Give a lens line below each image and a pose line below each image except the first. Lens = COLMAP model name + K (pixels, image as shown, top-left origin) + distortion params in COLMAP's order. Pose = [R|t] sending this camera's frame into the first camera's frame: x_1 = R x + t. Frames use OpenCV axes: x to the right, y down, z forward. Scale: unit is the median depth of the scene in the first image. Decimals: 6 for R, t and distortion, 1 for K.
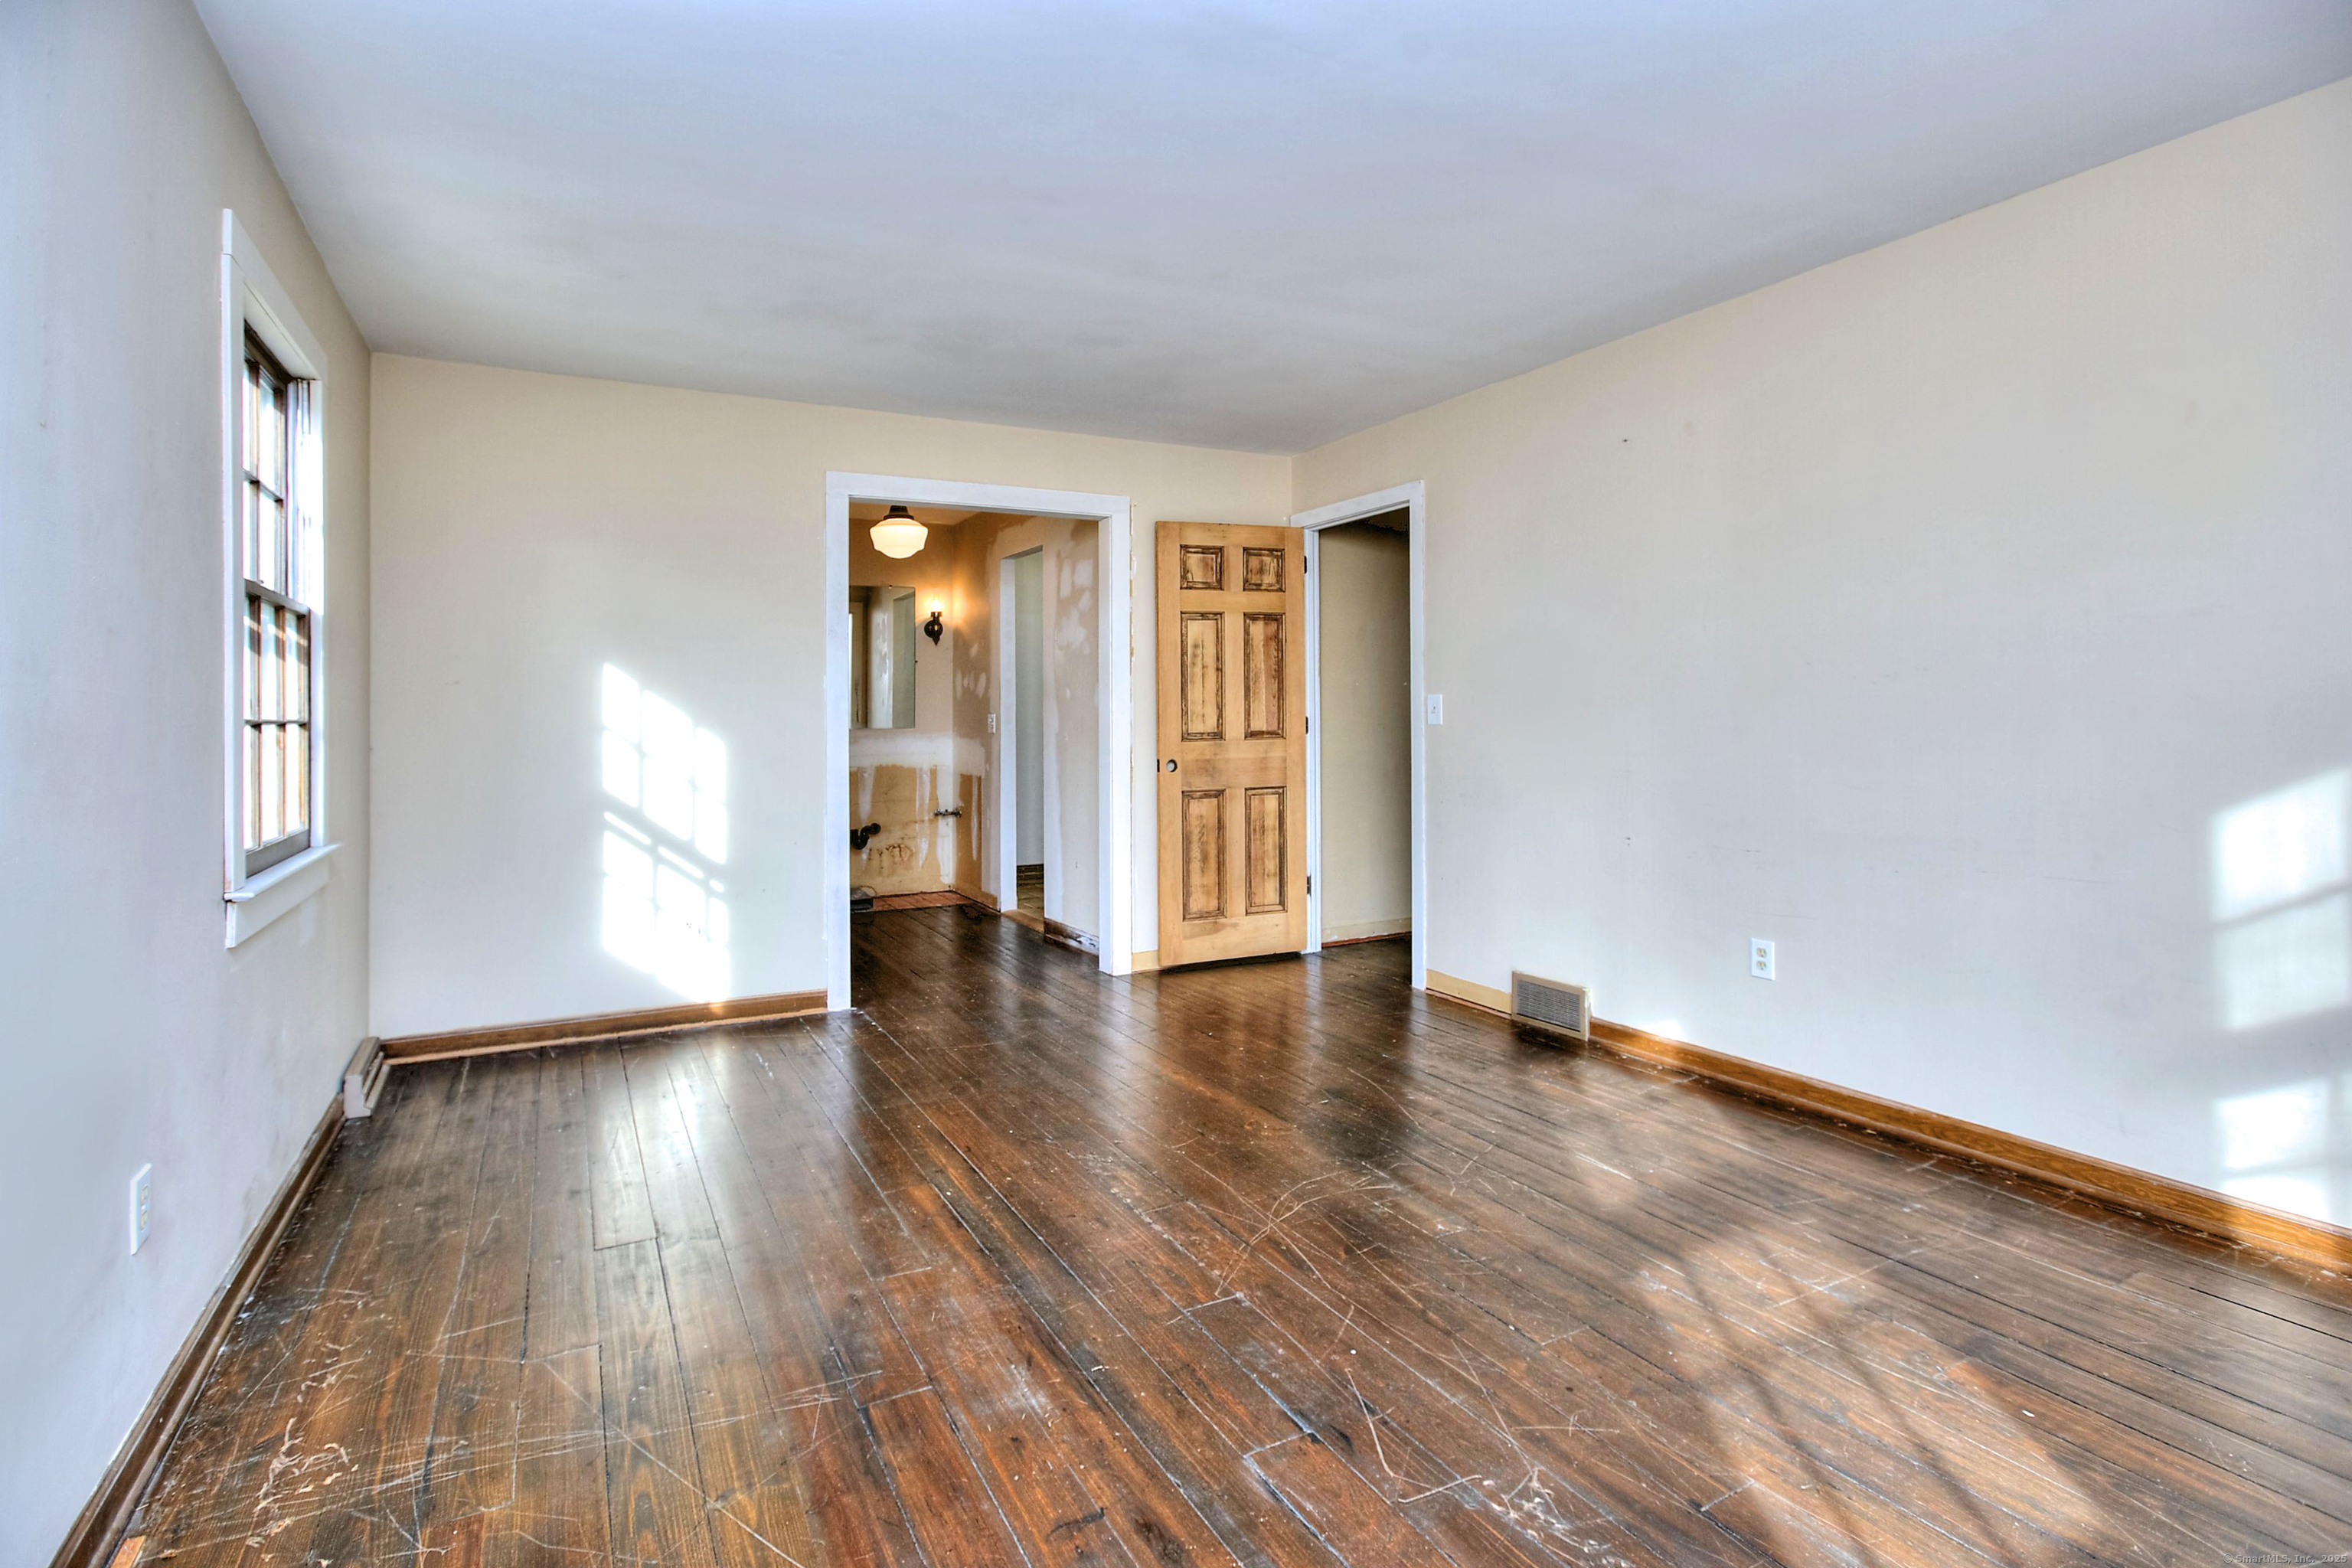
lens RADIAL K [[1109.0, 0, 1168.0], [0, 1109.0, 721.7], [0, 0, 1]] dist [-0.000106, -0.000030]
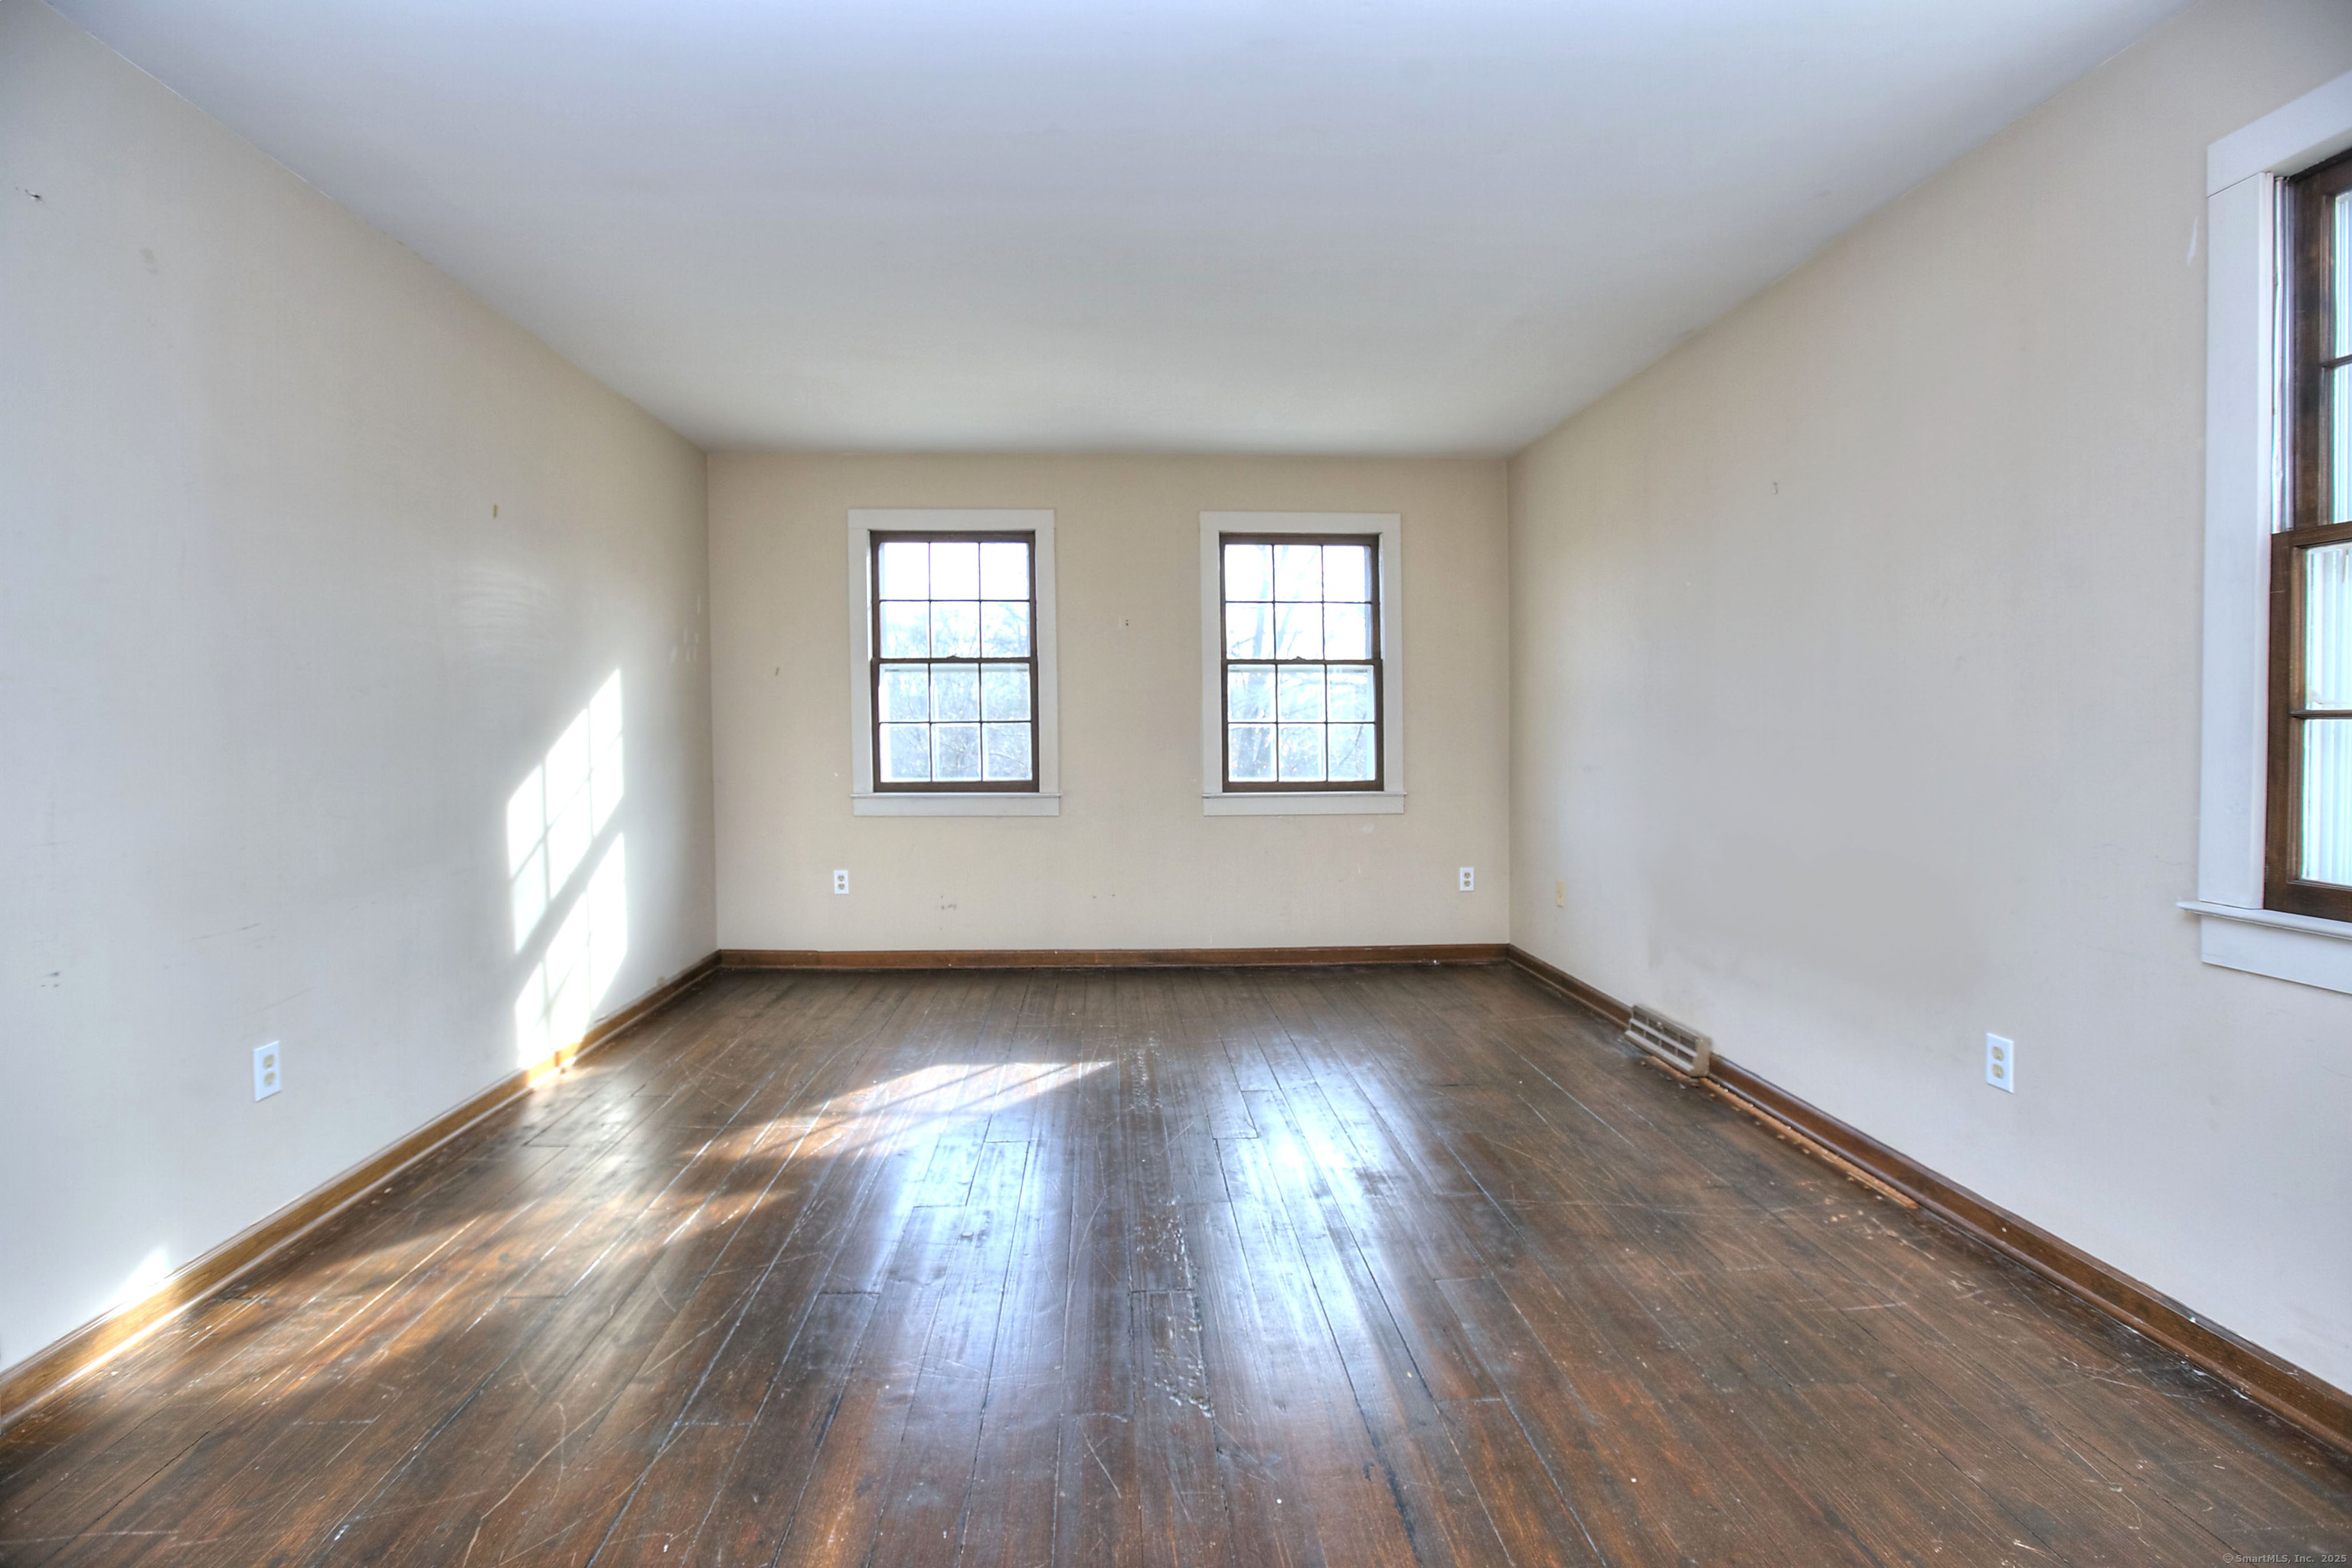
lens RADIAL K [[1109.0, 0, 1168.0], [0, 1109.0, 721.7], [0, 0, 1]] dist [-0.000106, -0.000030]
pose [[-0.899144, 0.011205, 0.437510, -0.544042], [0.012595, 0.999921, 0.000275, -0.006587], [-0.437472, 0.005757, -0.899213, 2.472456]]
